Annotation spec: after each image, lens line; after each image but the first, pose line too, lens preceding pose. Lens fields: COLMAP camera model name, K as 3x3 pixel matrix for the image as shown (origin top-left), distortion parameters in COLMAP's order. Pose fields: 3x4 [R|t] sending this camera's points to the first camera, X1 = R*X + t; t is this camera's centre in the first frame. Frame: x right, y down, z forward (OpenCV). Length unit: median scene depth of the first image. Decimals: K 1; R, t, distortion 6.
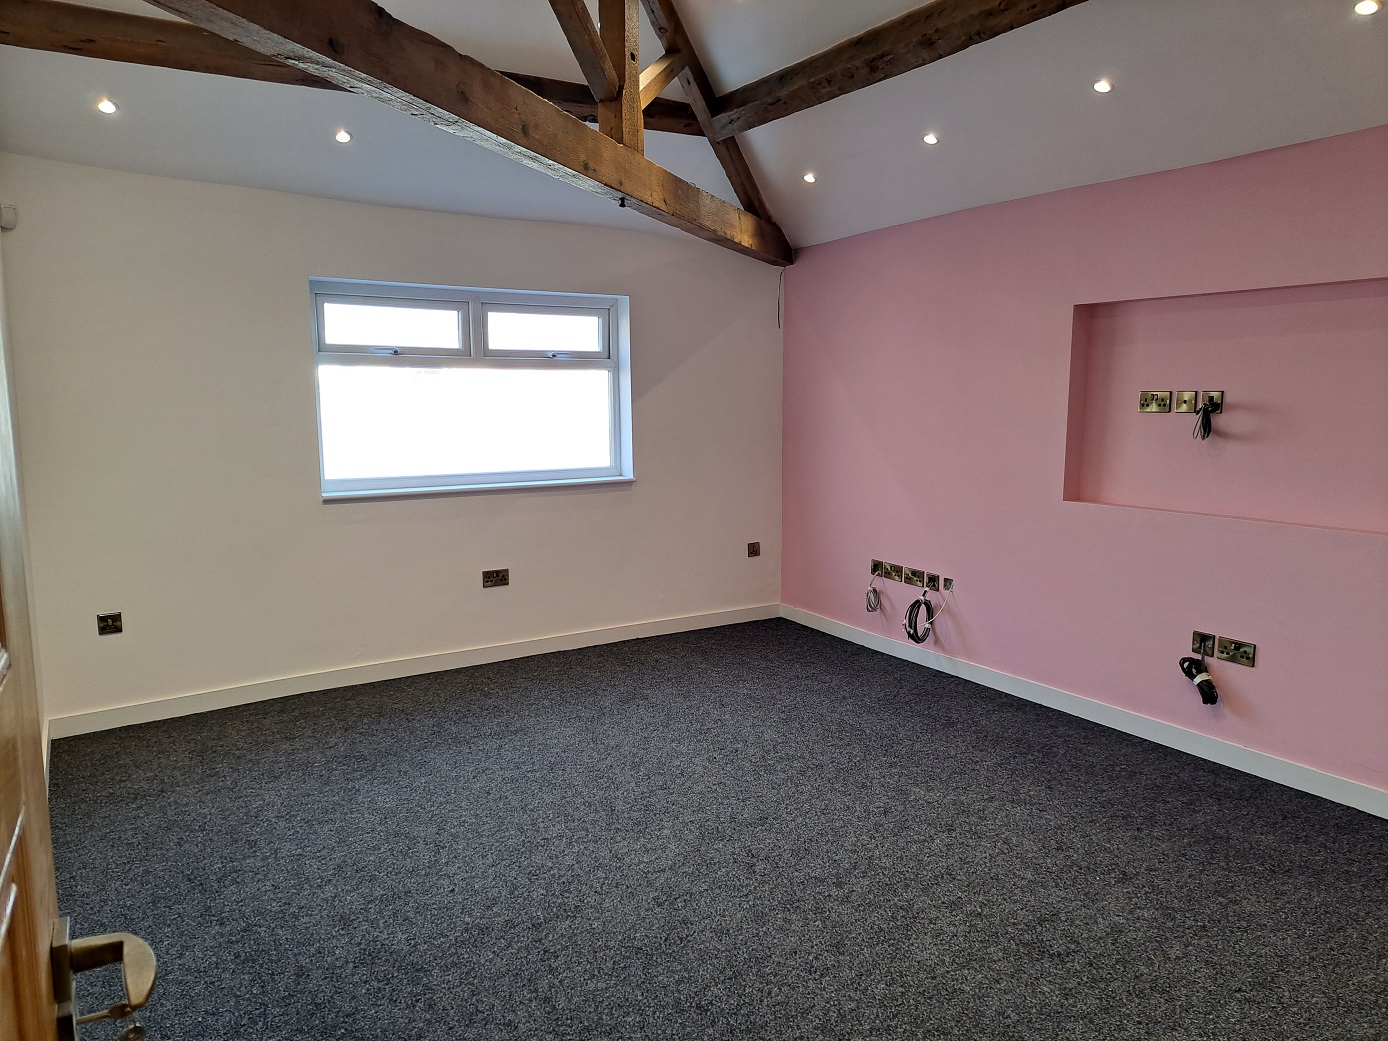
lens RADIAL K [[967.9, 0, 703.8], [0, 967.9, 525.9], [0, 0, 1]] dist [0.084607, -0.017268]
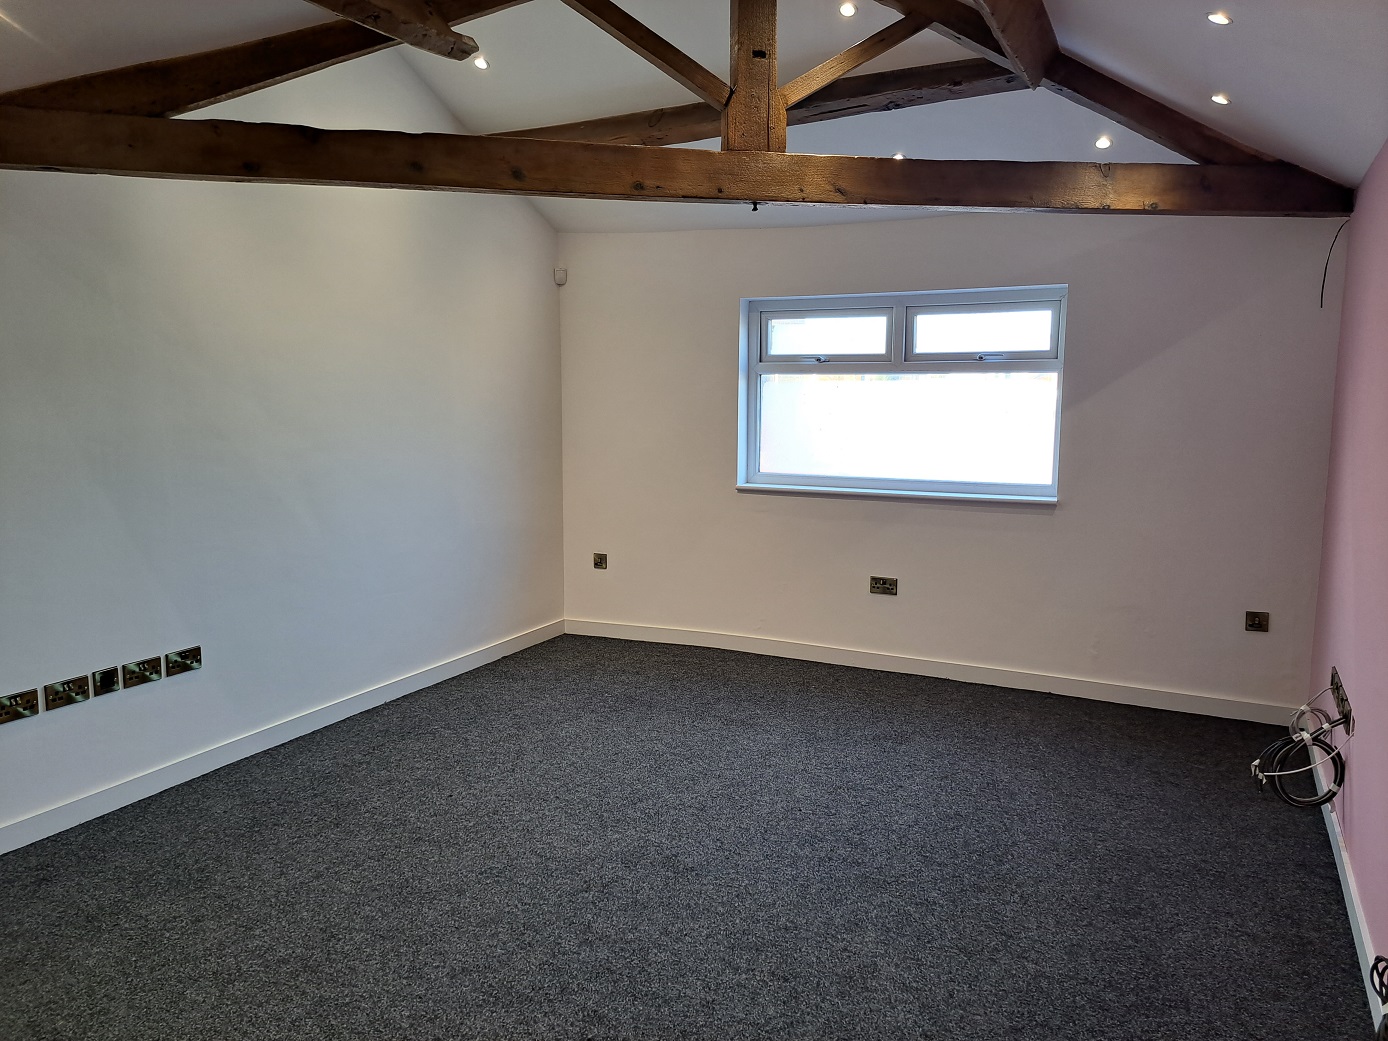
lens RADIAL K [[967.9, 0, 704.3], [0, 967.9, 507.8], [0, 0, 1]] dist [0.084607, -0.017268]
pose [[0.538082, 0.109803, -0.835710, 0.523100], [-0.123867, 0.991015, 0.050455, -0.053905], [0.833742, 0.076368, 0.546848, 0.319158]]
